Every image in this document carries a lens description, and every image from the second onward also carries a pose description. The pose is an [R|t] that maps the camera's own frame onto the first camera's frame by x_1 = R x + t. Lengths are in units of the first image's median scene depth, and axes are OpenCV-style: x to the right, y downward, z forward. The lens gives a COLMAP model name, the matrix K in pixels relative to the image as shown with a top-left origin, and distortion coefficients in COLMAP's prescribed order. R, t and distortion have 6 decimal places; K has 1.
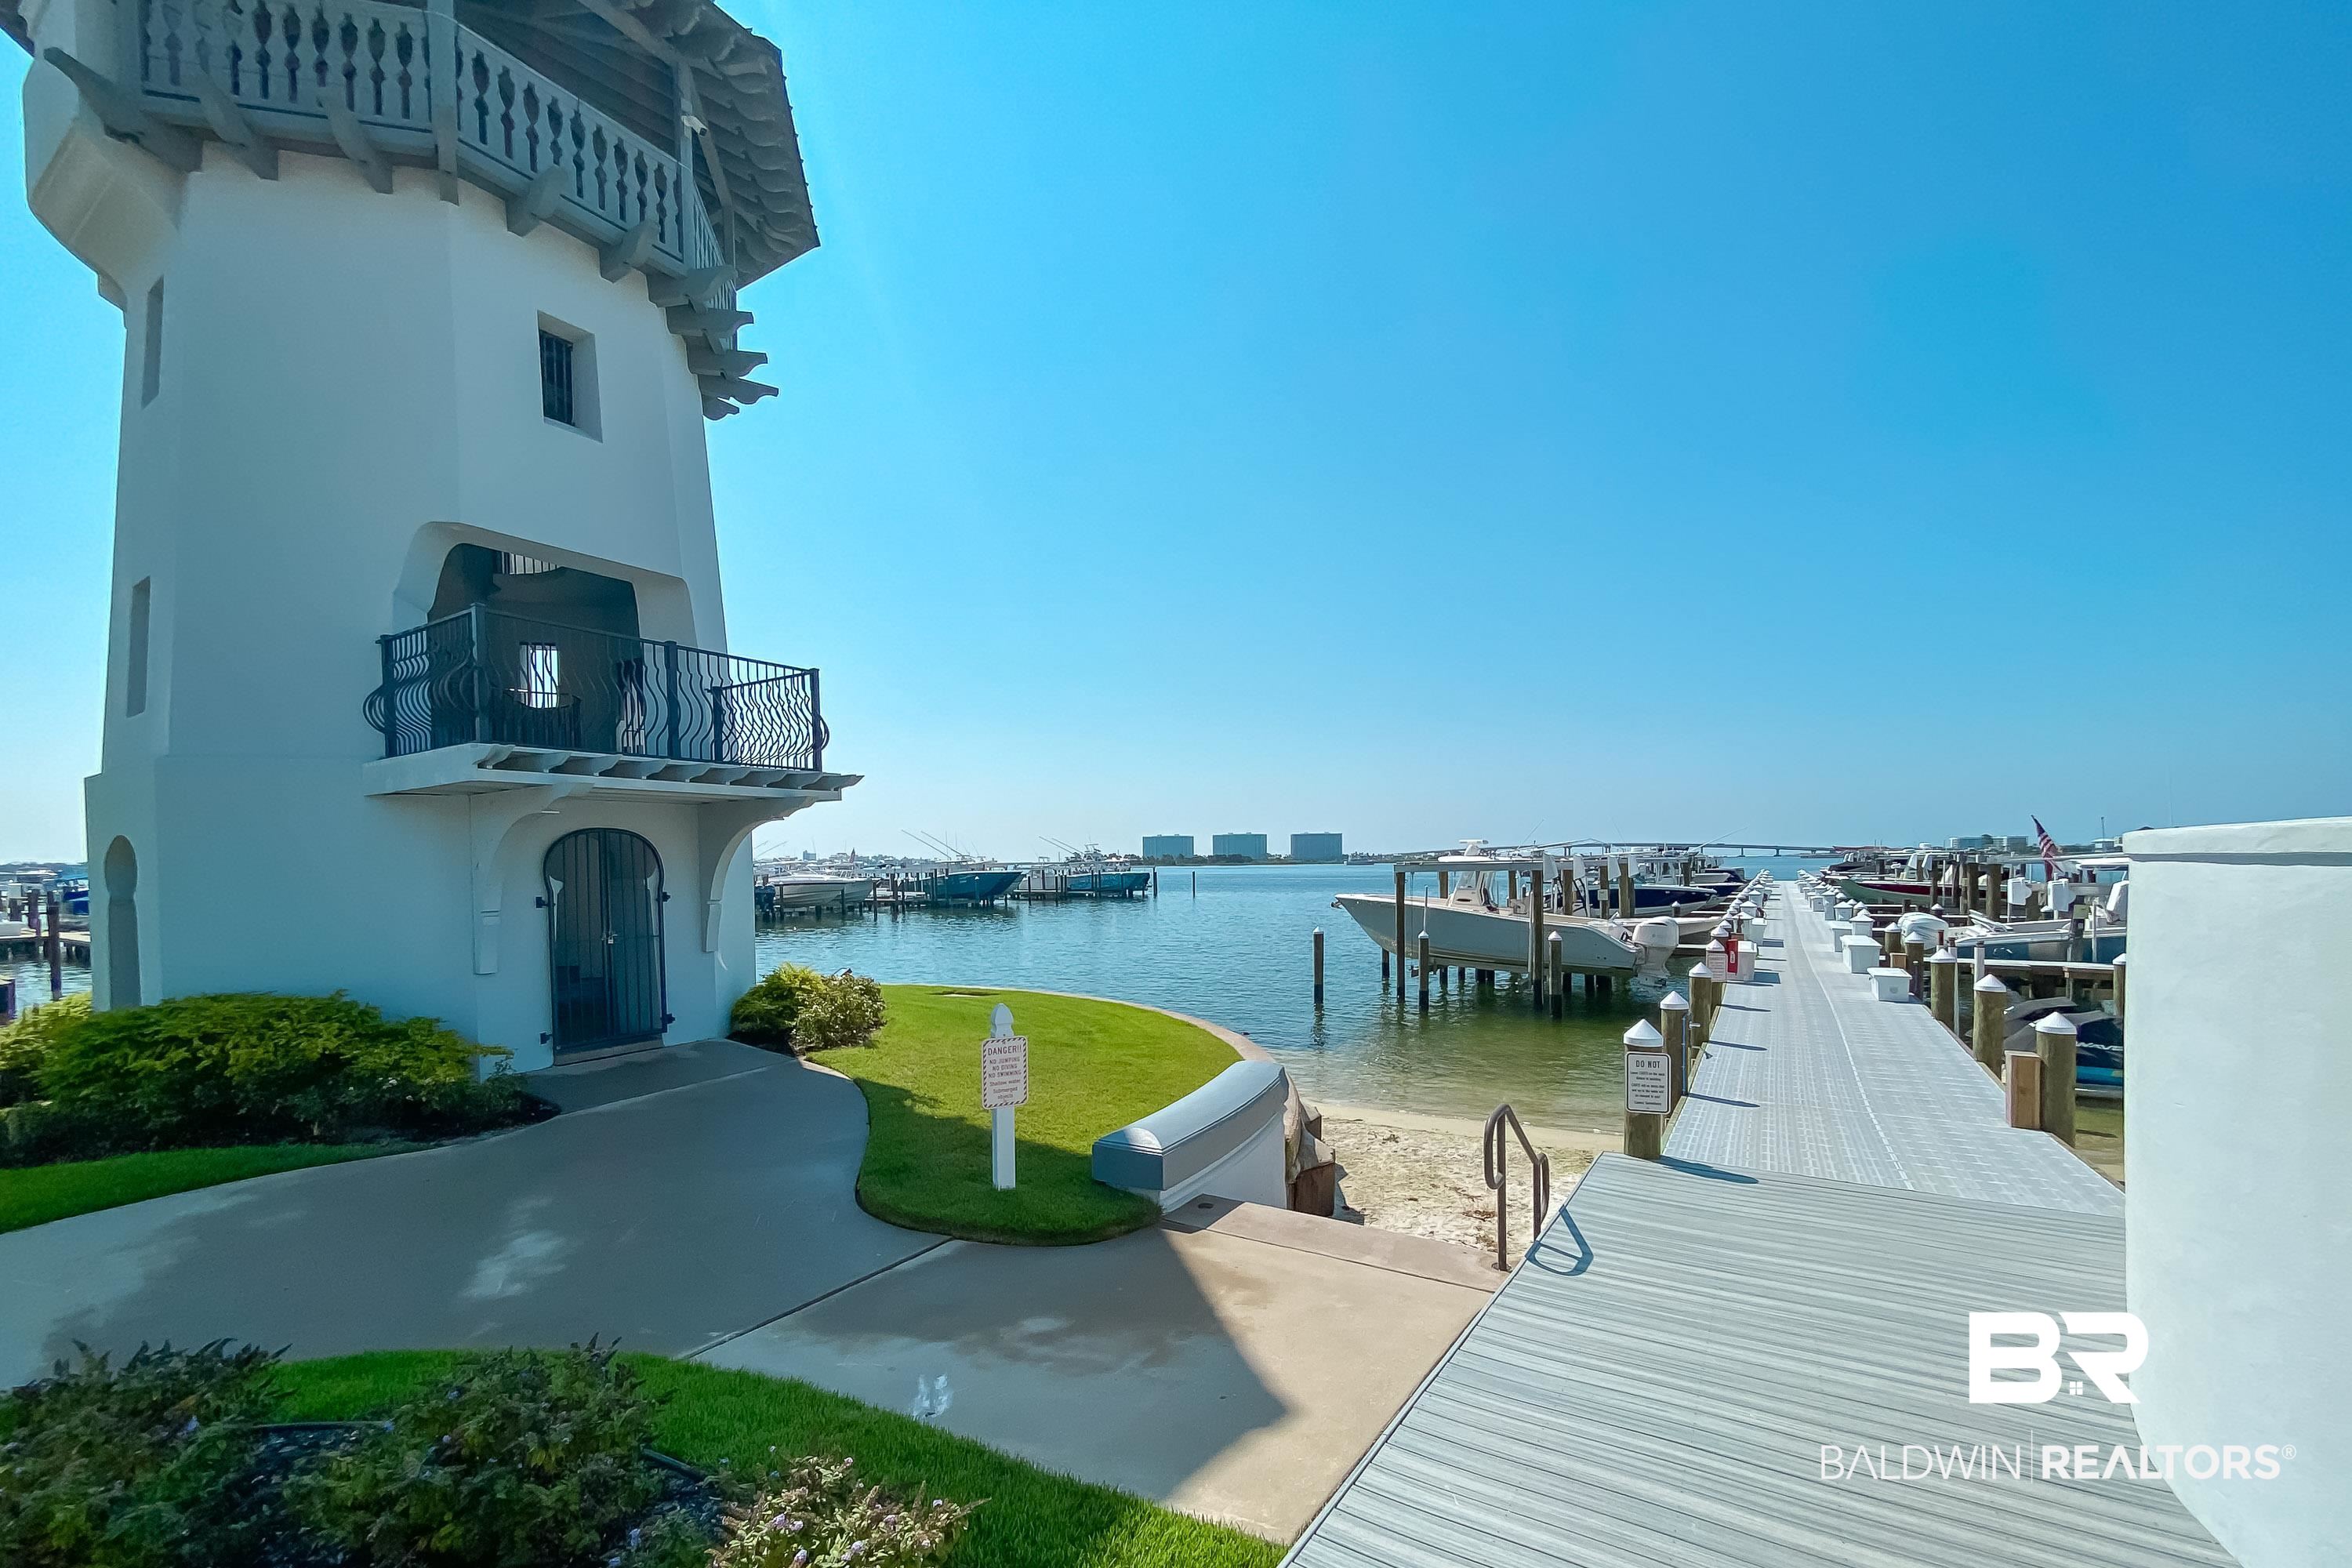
lens RADIAL K [[948.8, 0, 1184.2], [0, 948.8, 880.5], [0, 0, 1]] dist [-0.001191, 0.000143]
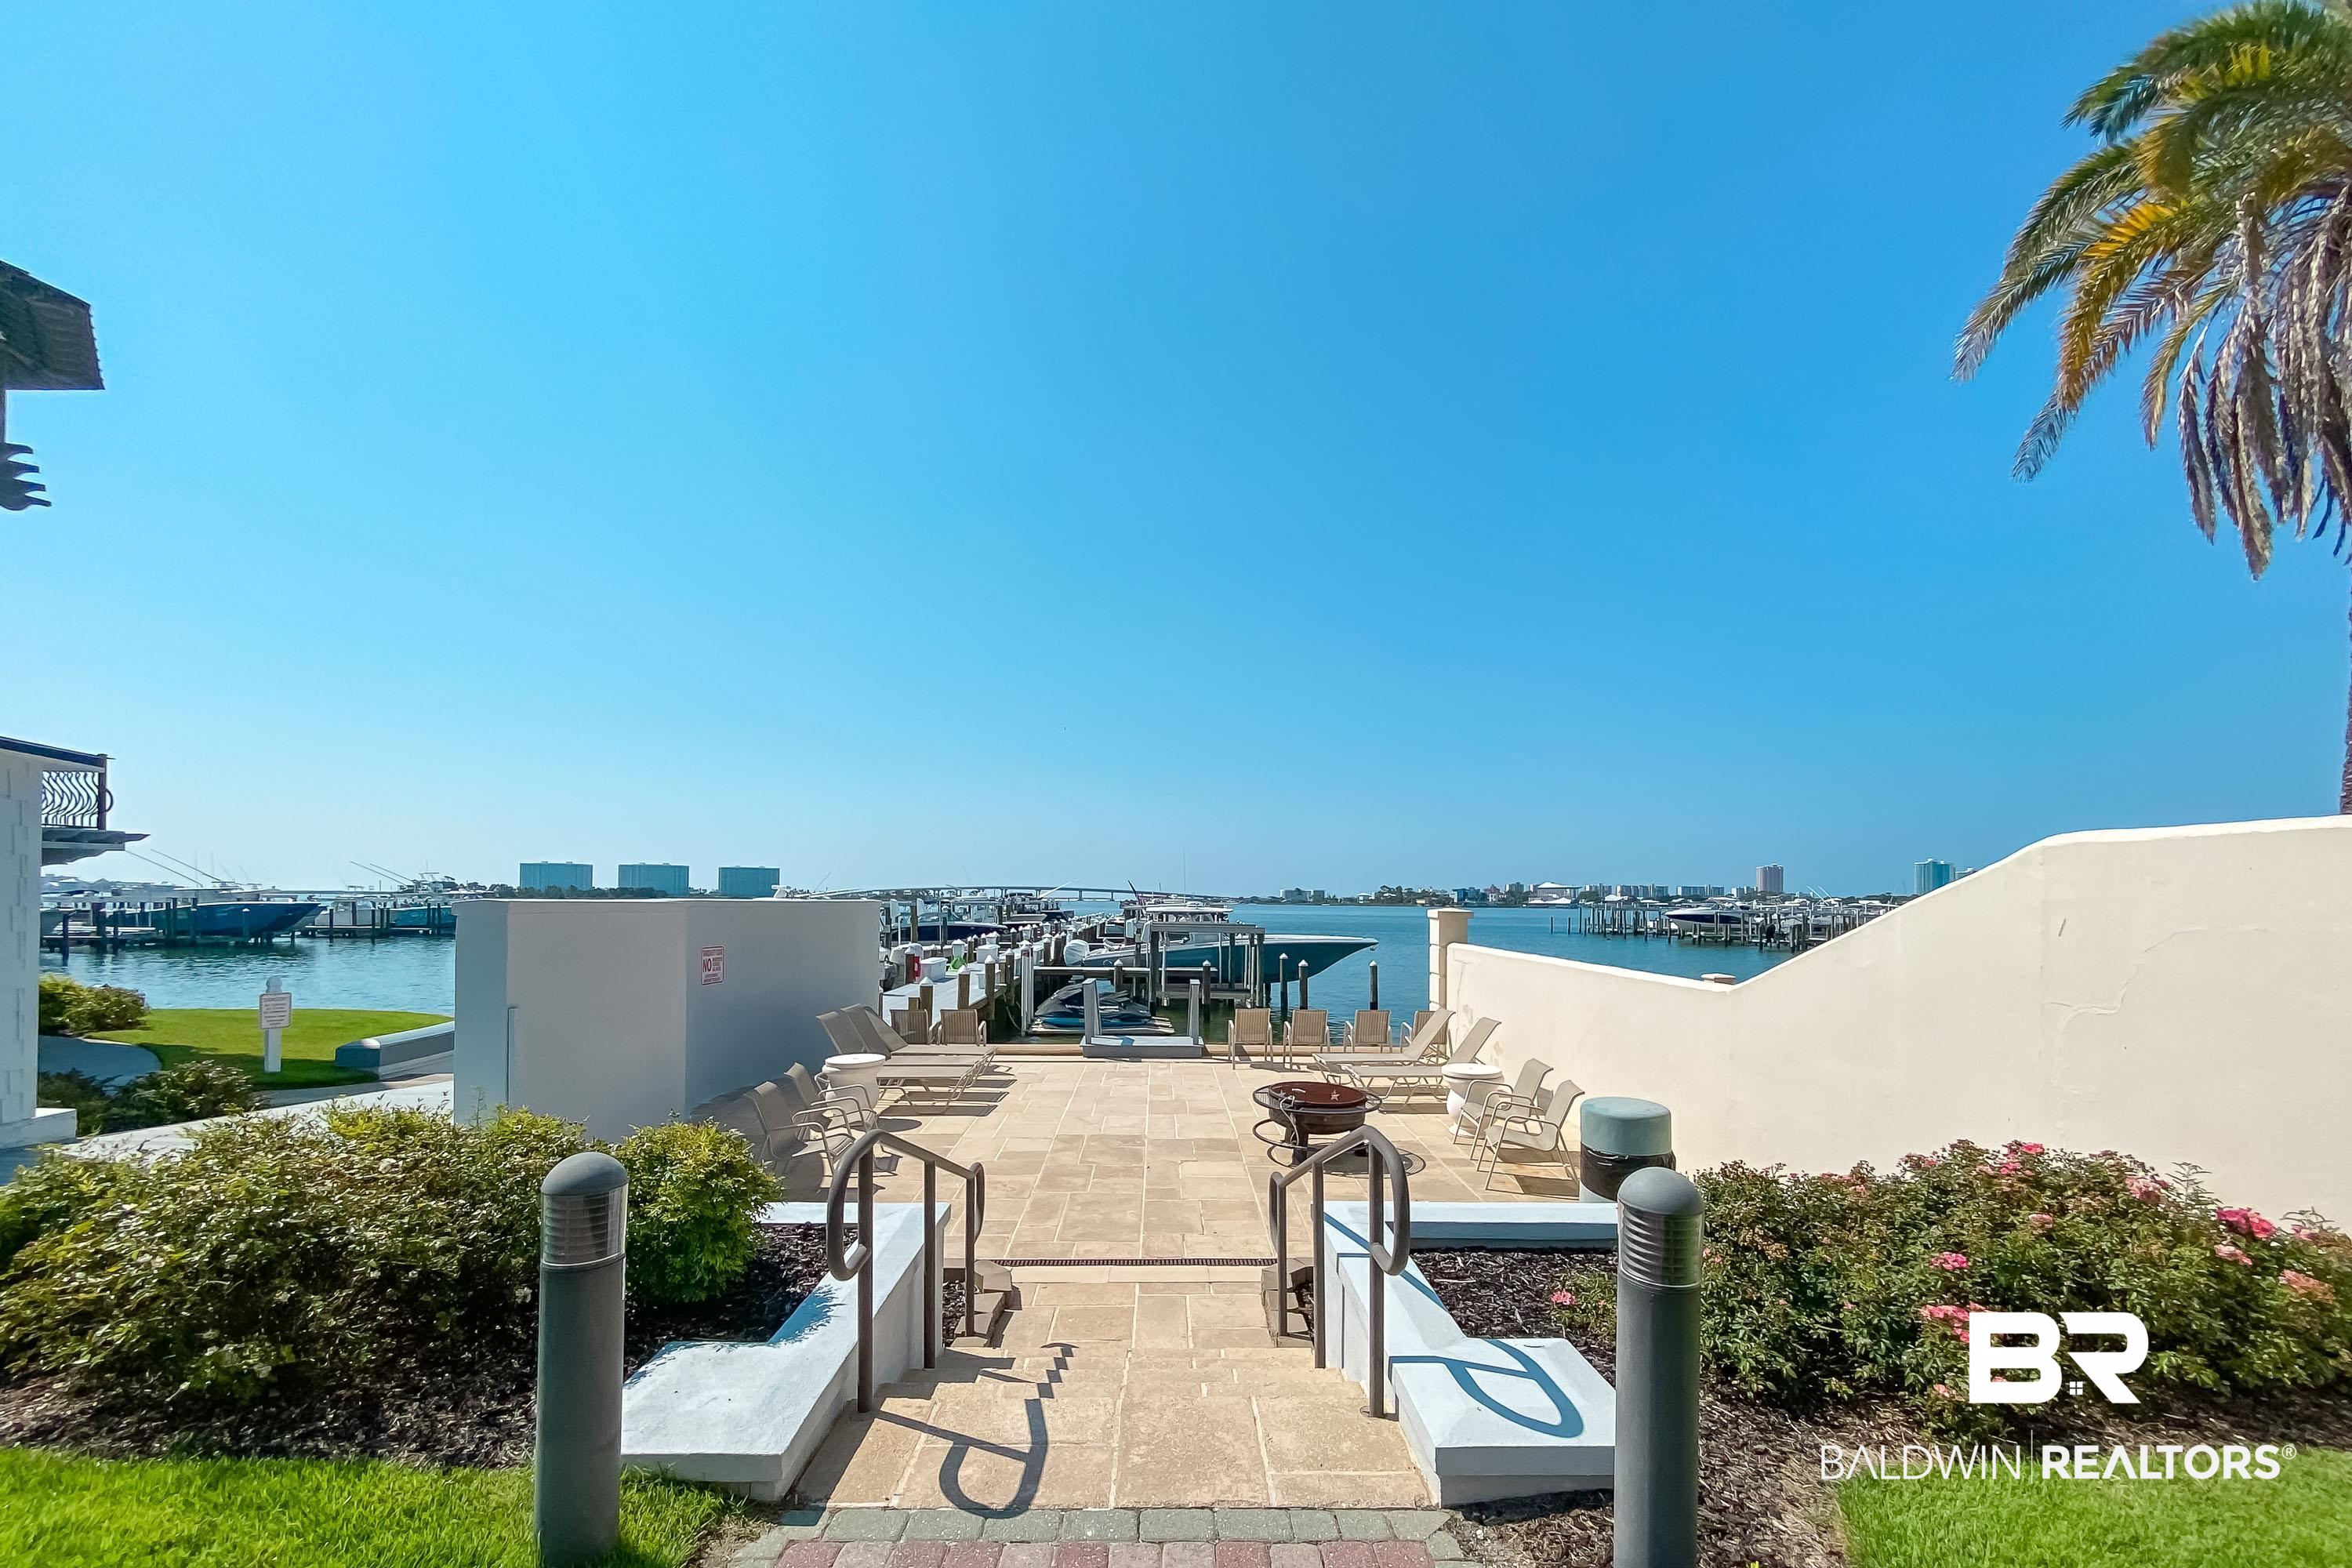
lens RADIAL K [[948.8, 0, 1184.2], [0, 948.8, 880.5], [0, 0, 1]] dist [-0.001191, 0.000143]
pose [[0.843426, 0.030186, 0.536397, 0.026056], [-0.008171, 0.999026, -0.043374, 0.000664], [-0.537184, 0.032200, 0.842850, -0.129154]]
